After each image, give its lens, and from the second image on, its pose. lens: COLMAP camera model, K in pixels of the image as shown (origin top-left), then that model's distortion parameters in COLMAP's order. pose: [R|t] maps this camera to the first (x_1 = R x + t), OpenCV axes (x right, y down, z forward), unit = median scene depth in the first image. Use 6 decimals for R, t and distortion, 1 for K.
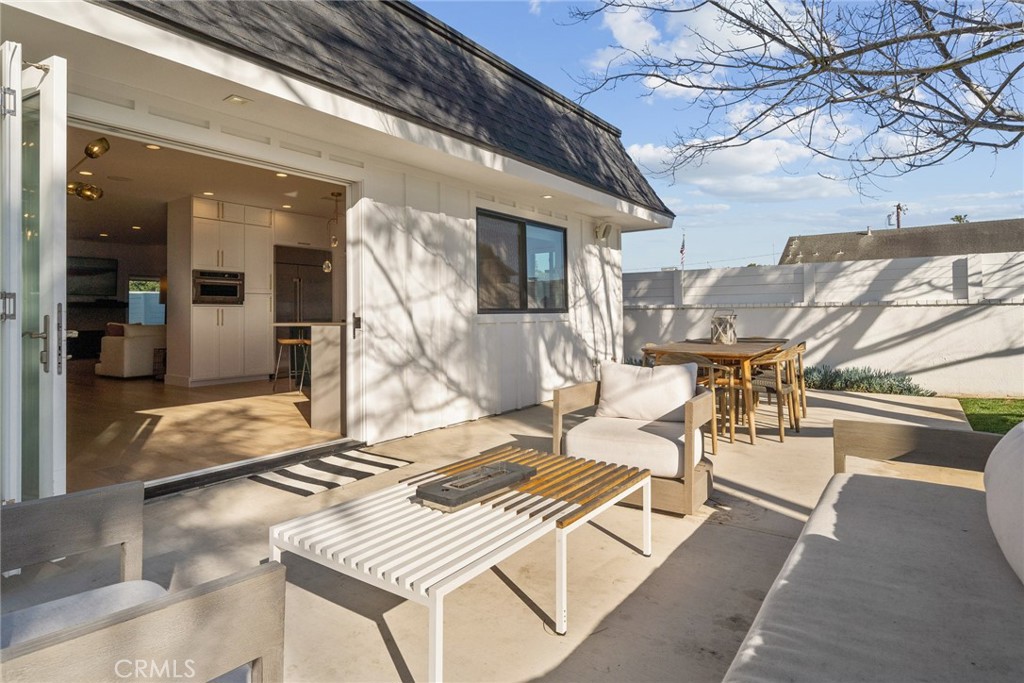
lens RADIAL K [[557.3, 0, 501.4], [0, 557.3, 309.8], [0, 0, 1]] dist [-0.004767, -0.000548]
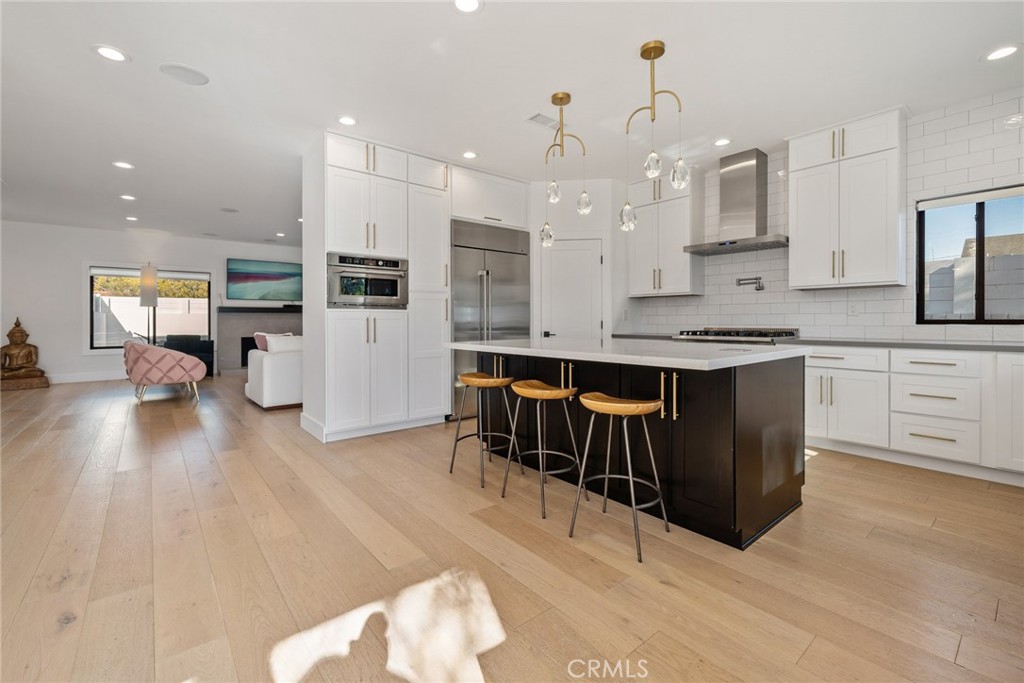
lens RADIAL K [[427.2, 0, 498.8], [0, 427.2, 326.1], [0, 0, 1]] dist [0.002170, -0.001490]
pose [[0.961787, 0.007857, -0.273686, -0.226238], [0.000344, 0.999553, 0.029904, -0.004564], [0.273798, -0.028856, 0.961354, 0.554842]]
